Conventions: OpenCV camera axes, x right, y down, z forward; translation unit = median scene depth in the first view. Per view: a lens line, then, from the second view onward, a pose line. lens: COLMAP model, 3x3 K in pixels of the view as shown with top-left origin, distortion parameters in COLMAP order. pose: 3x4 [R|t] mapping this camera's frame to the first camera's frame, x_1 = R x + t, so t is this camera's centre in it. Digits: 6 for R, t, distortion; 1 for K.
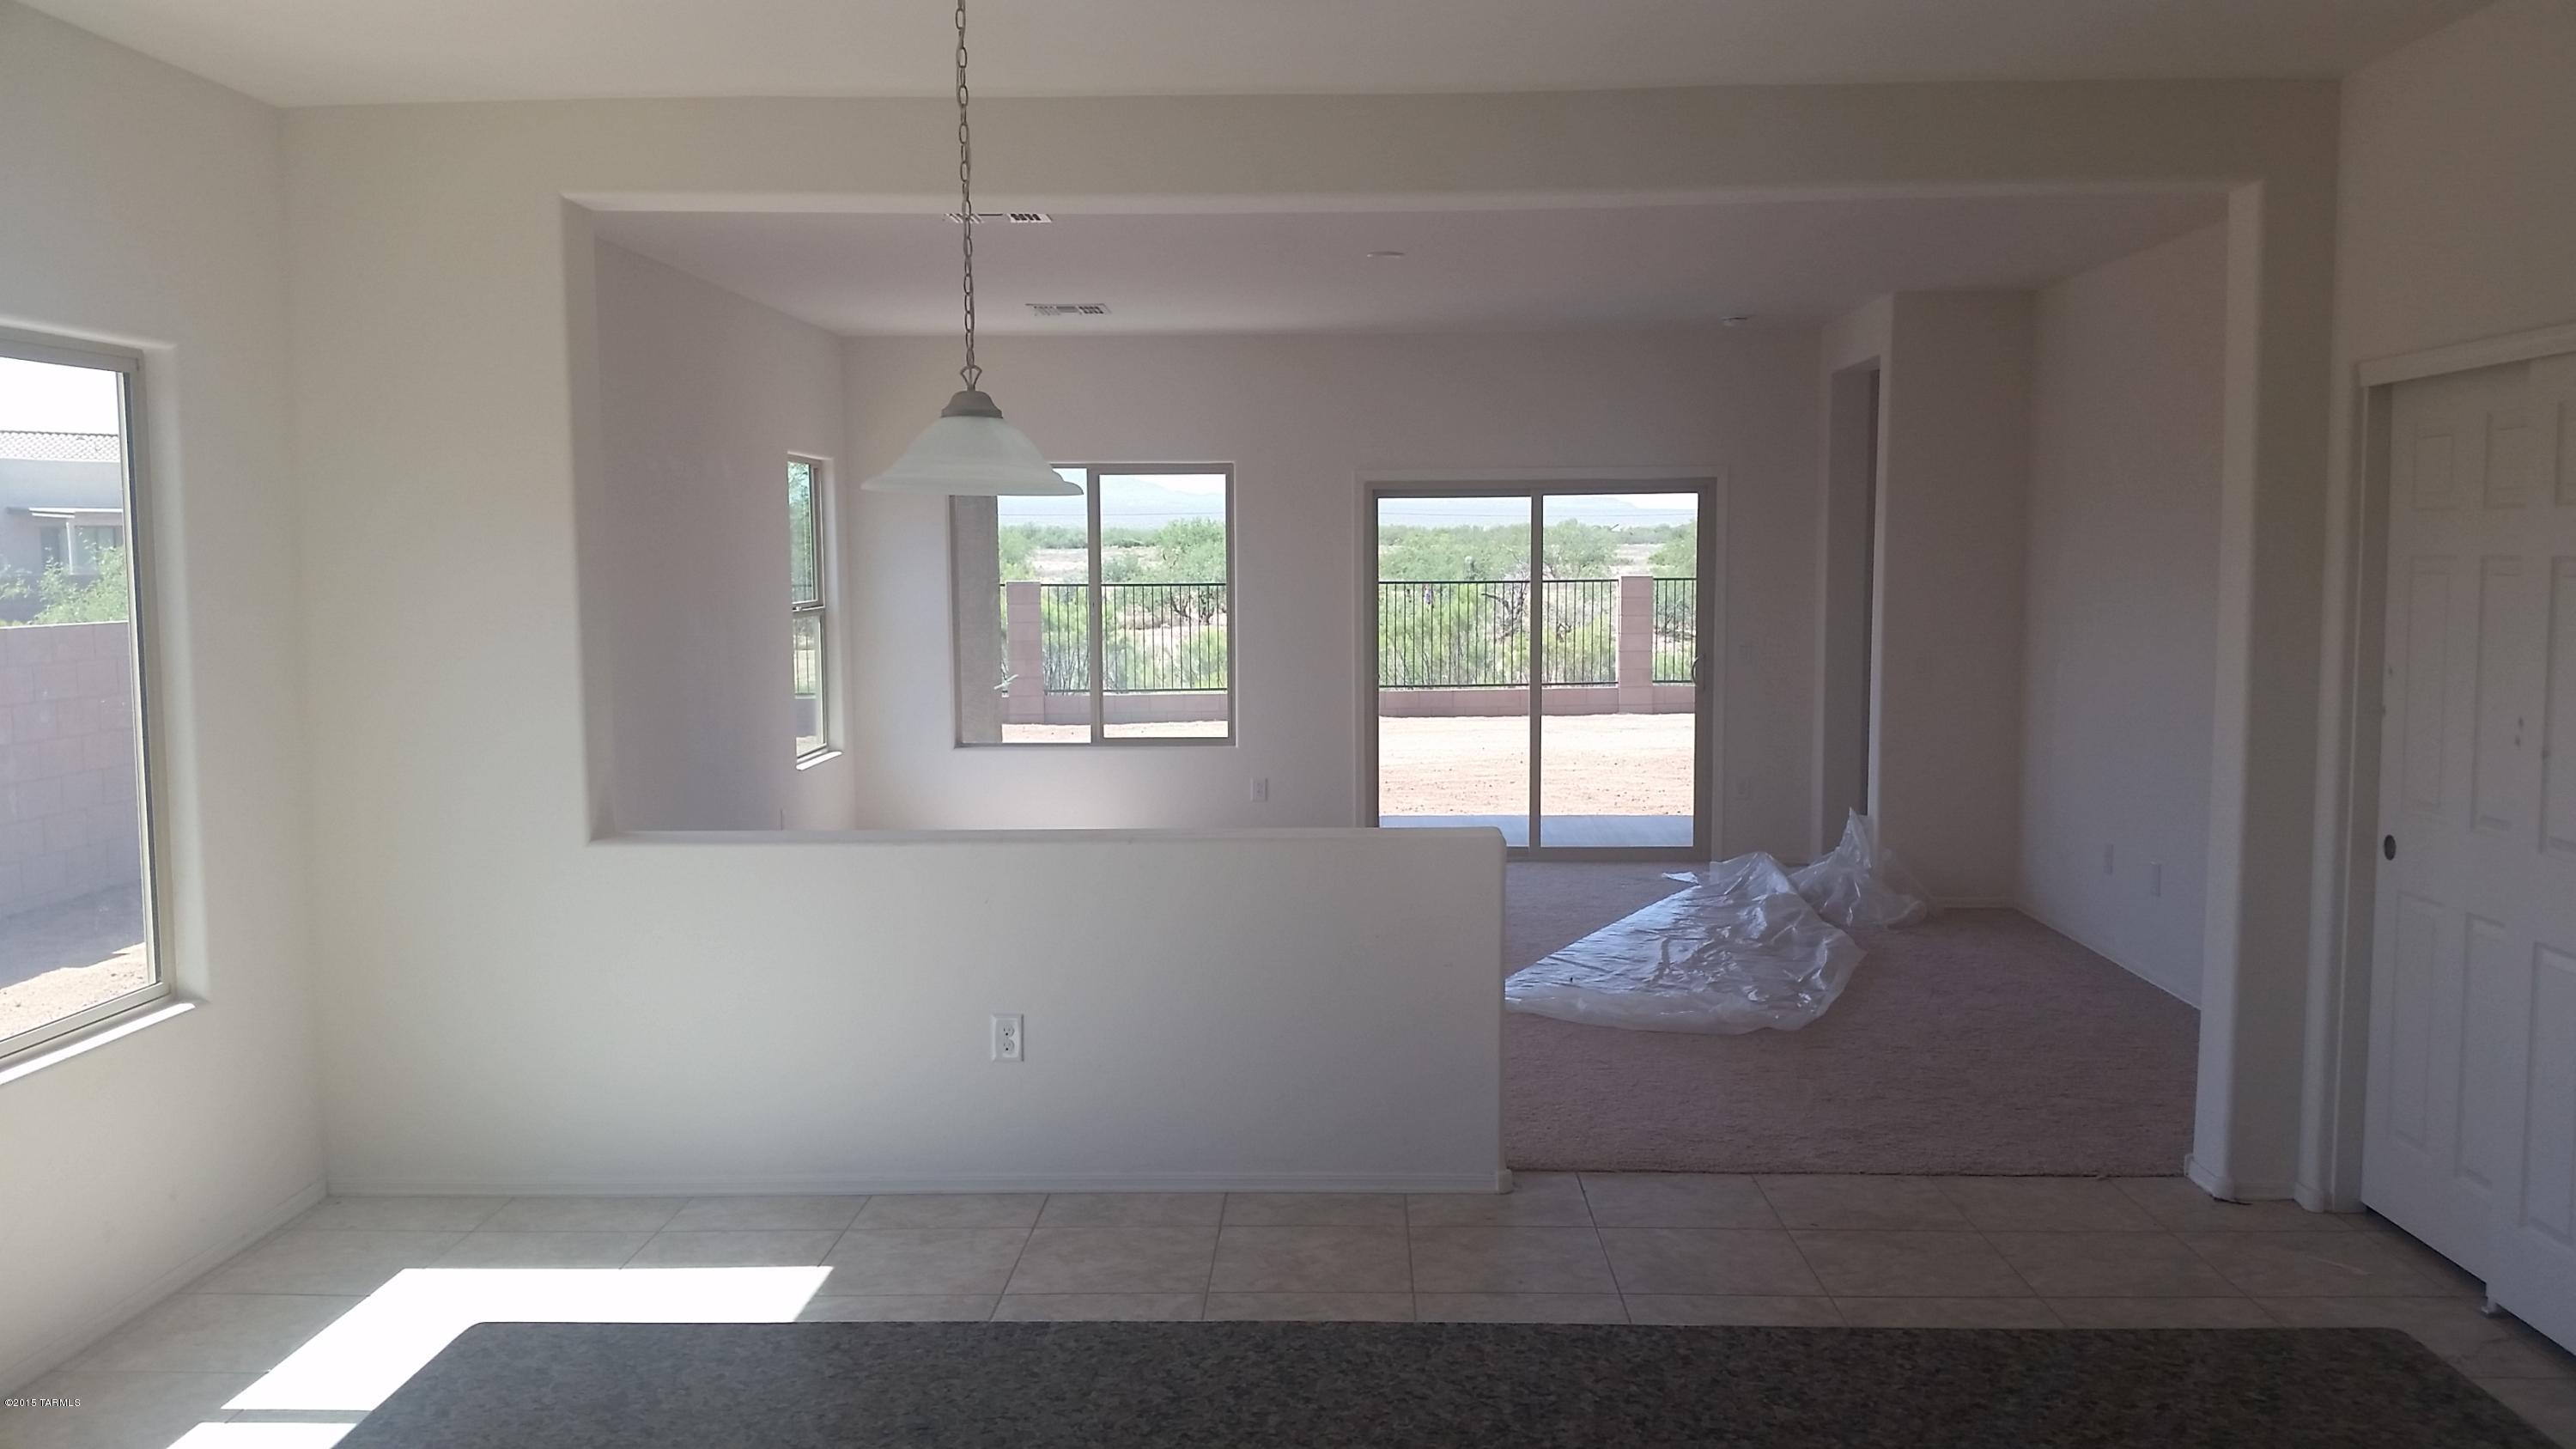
lens RADIAL K [[1983.2, 0, 1288.0], [0, 1983.2, 724.5], [0, 0, 1]] dist [-0.011667, -0.012508]
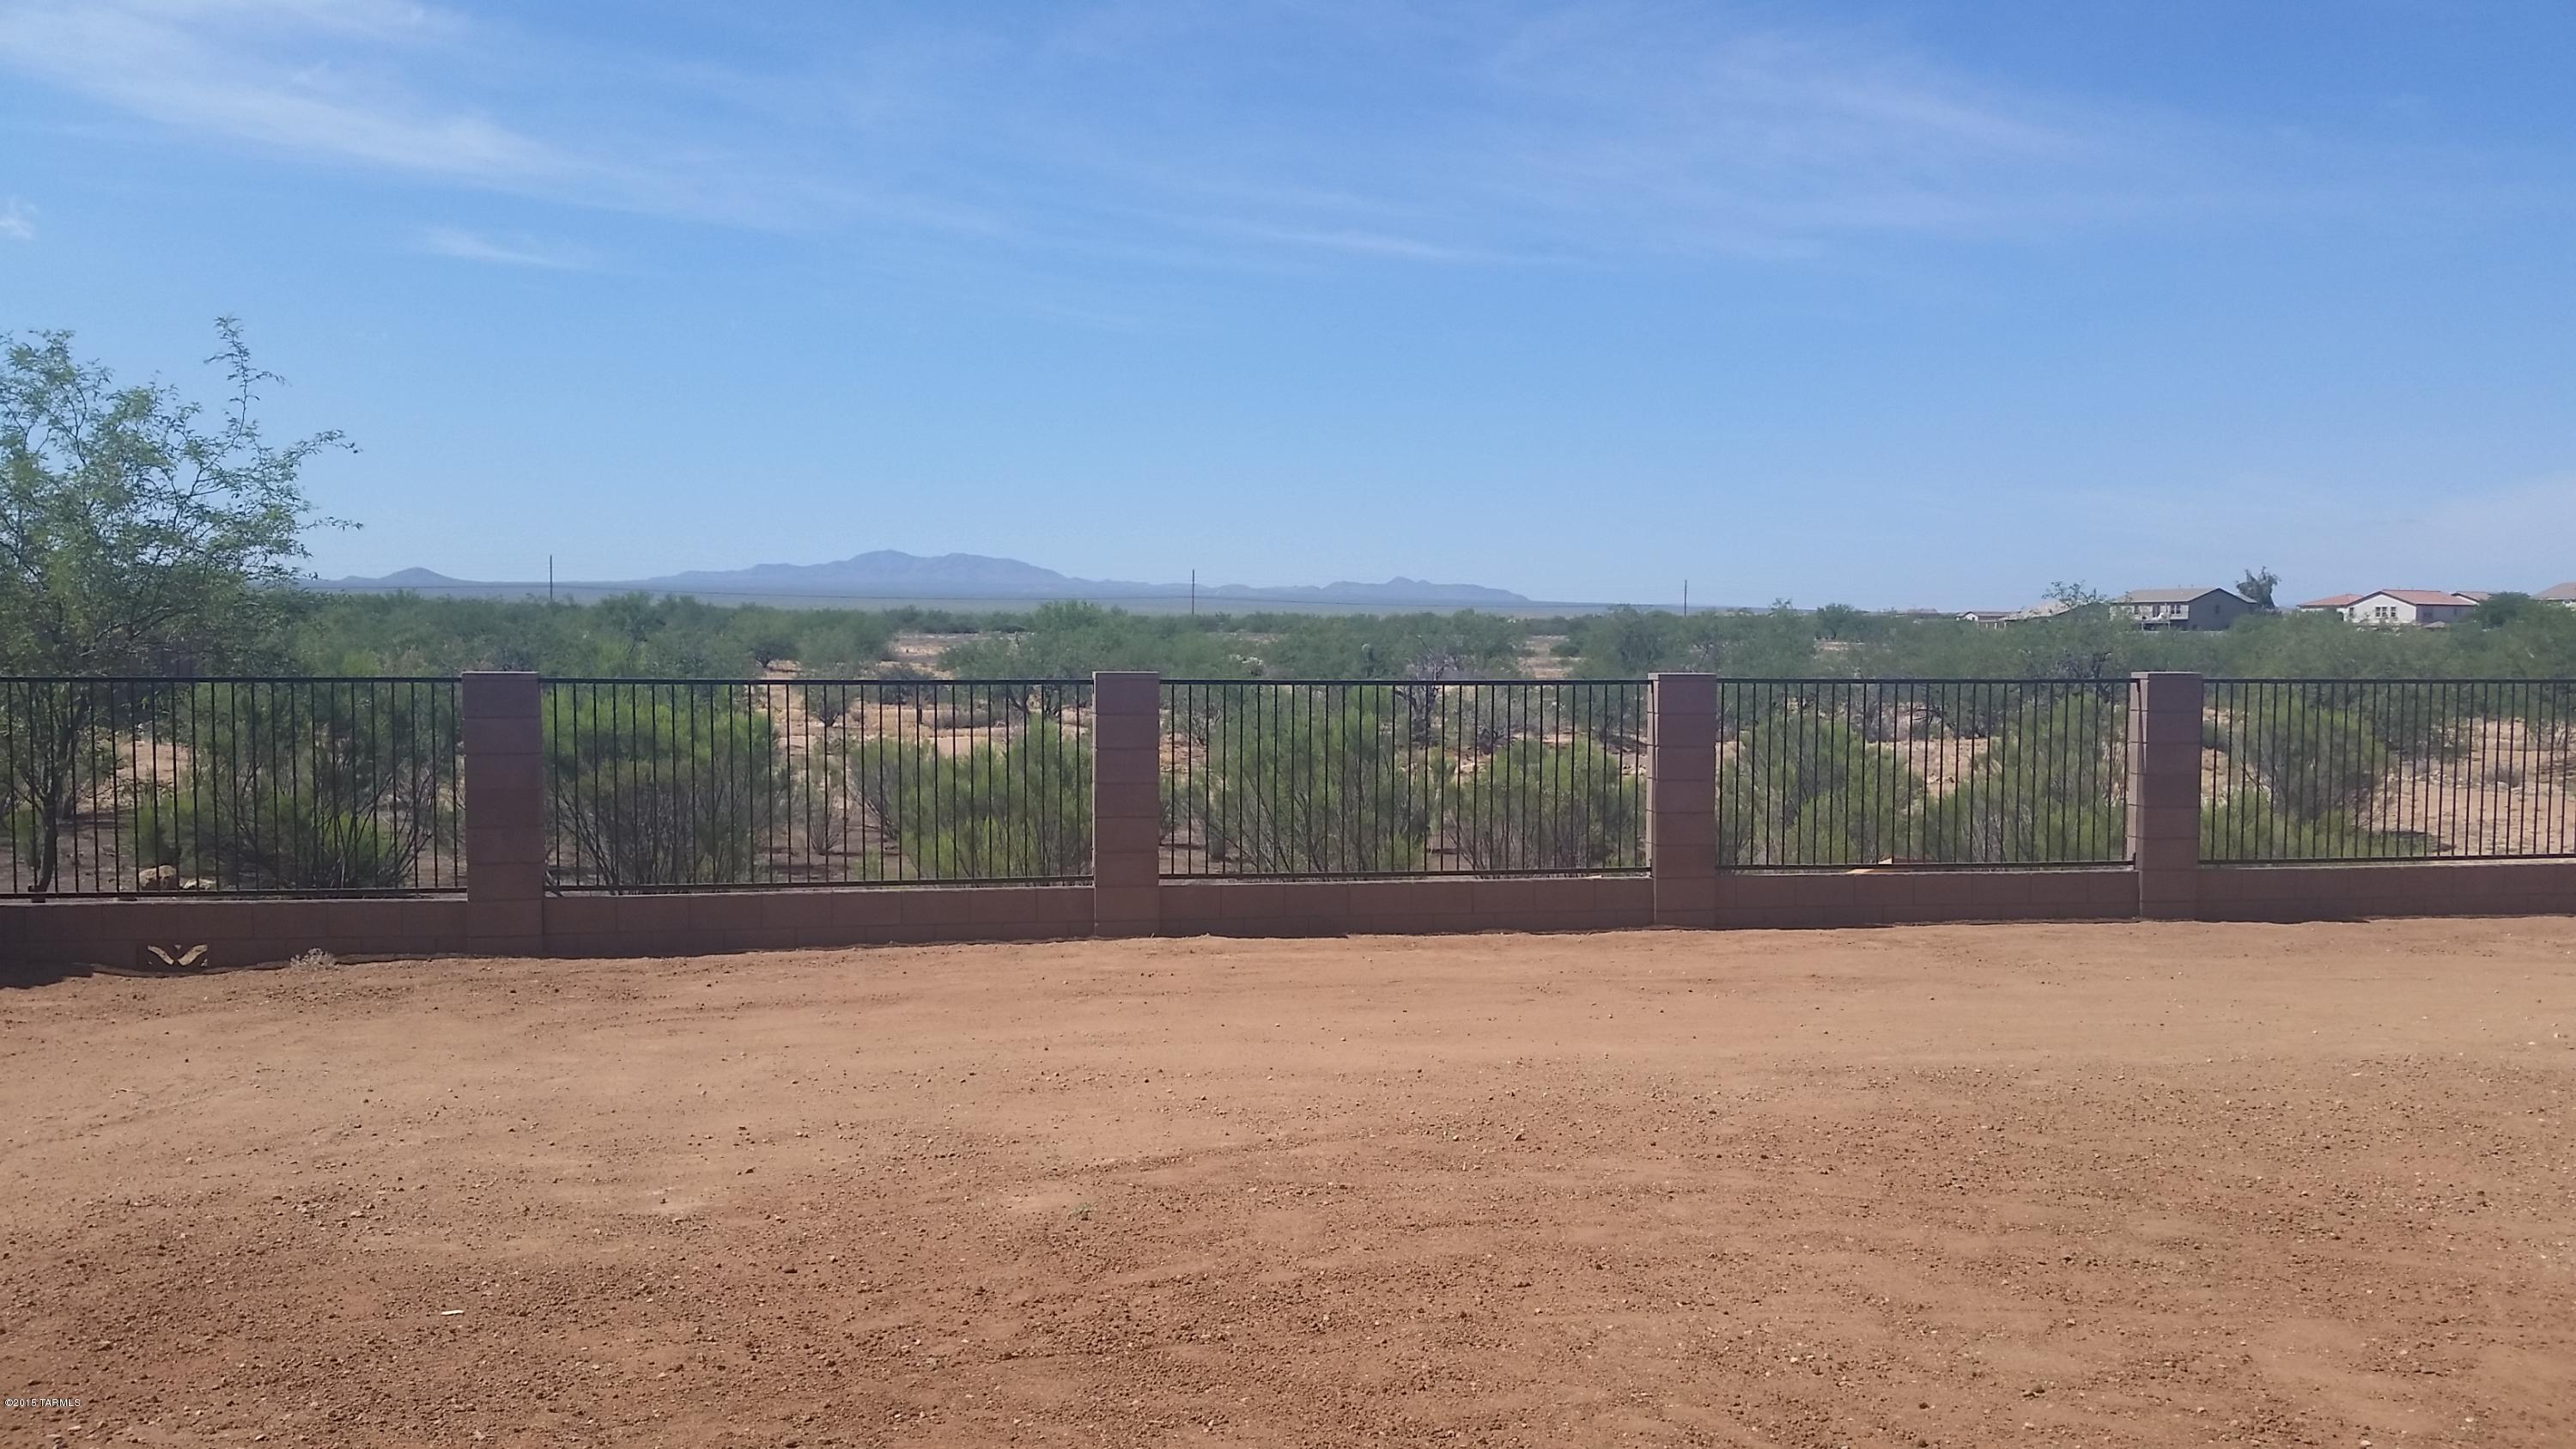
lens RADIAL K [[1771.0, 0, 1288.0], [0, 1771.0, 724.5], [0, 0, 1]] dist [-0.004139, -0.001684]
pose [[0.998696, 0.008686, 0.050304, 0.016855], [-0.006619, 0.999133, -0.041110, -0.015973], [-0.050618, 0.040723, 0.997888, 0.208677]]
